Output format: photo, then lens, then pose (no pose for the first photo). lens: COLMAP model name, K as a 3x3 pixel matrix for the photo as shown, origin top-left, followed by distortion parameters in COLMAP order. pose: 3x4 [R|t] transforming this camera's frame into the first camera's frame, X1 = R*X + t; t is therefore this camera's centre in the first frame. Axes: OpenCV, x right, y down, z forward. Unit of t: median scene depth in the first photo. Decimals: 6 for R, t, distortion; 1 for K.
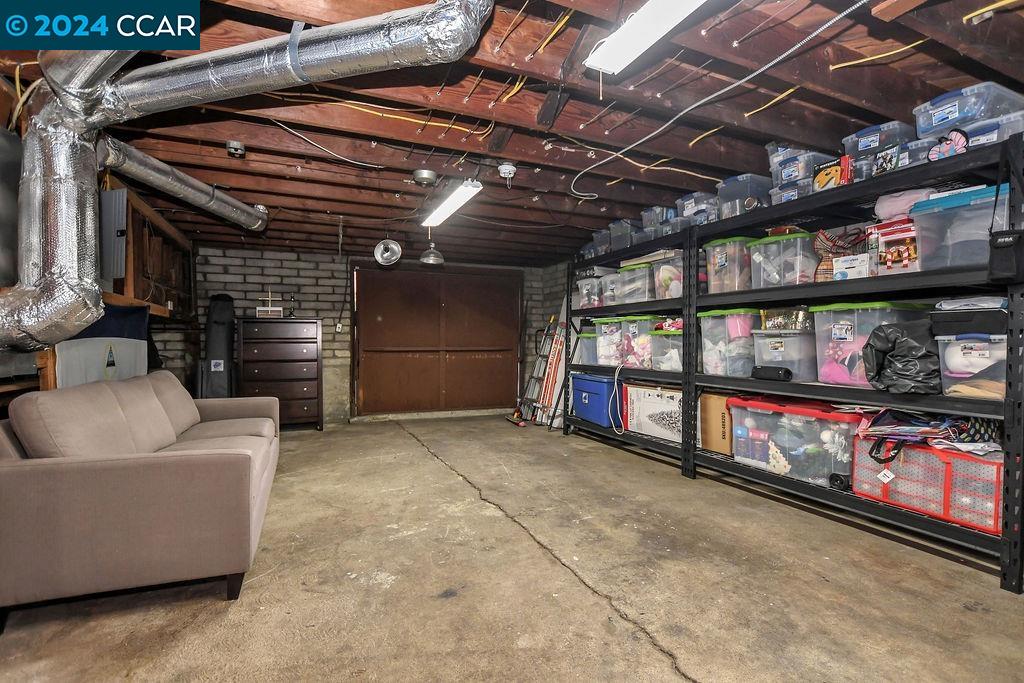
lens RADIAL K [[482.8, 0, 512.9], [0, 482.8, 342.8], [0, 0, 1]] dist [-0.024377, 0.001935]
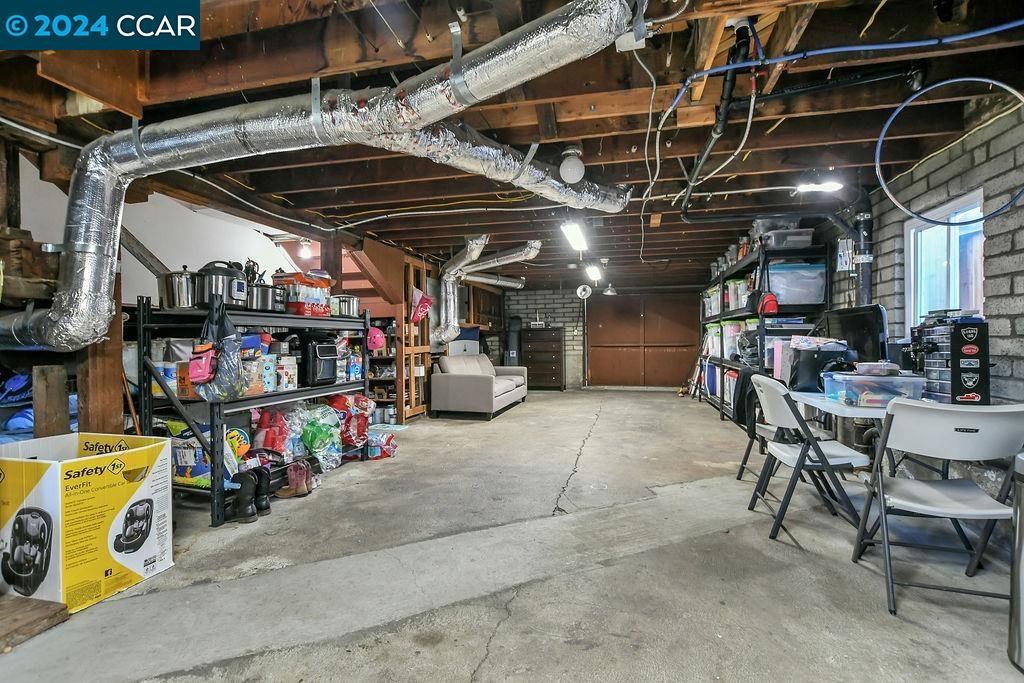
lens RADIAL K [[482.8, 0, 509.8], [0, 482.8, 342.7], [0, 0, 1]] dist [-0.024377, 0.001935]
pose [[0.797264, -0.006399, -0.603596, 0.826619], [0.008653, 0.999962, 0.000829, 0.002645], [0.603568, -0.005884, 0.797290, -0.841256]]
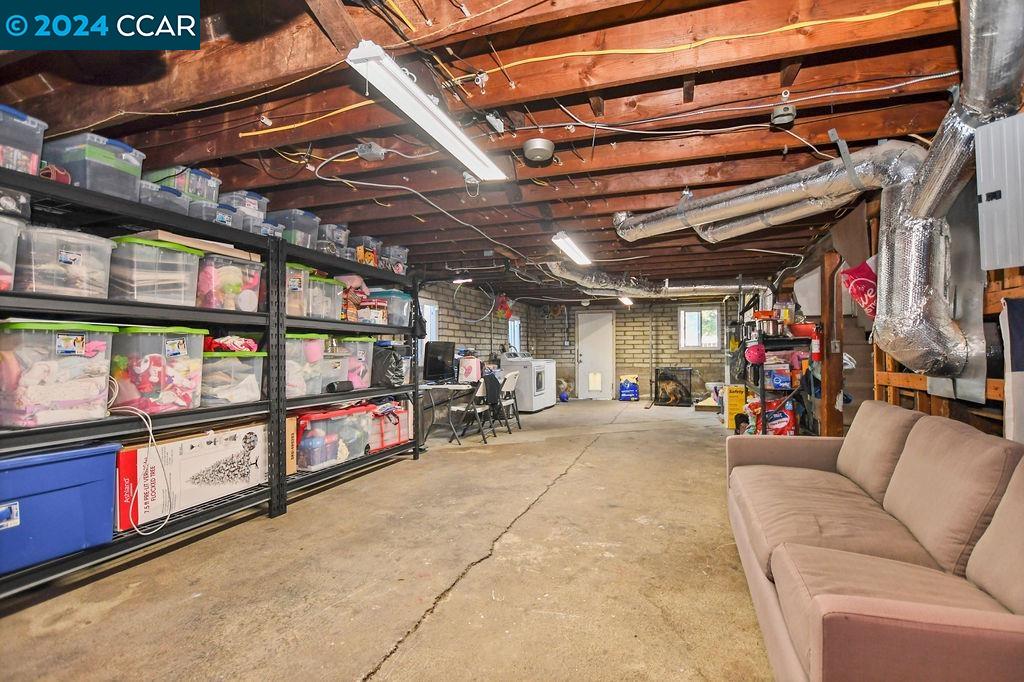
lens RADIAL K [[482.8, 0, 512.9], [0, 482.8, 345.8], [0, 0, 1]] dist [-0.024377, 0.001935]
pose [[-0.738682, 0.009648, 0.673985, -0.589456], [0.004584, 0.999946, -0.009290, -0.028674], [-0.674039, -0.003773, -0.738686, 1.420730]]
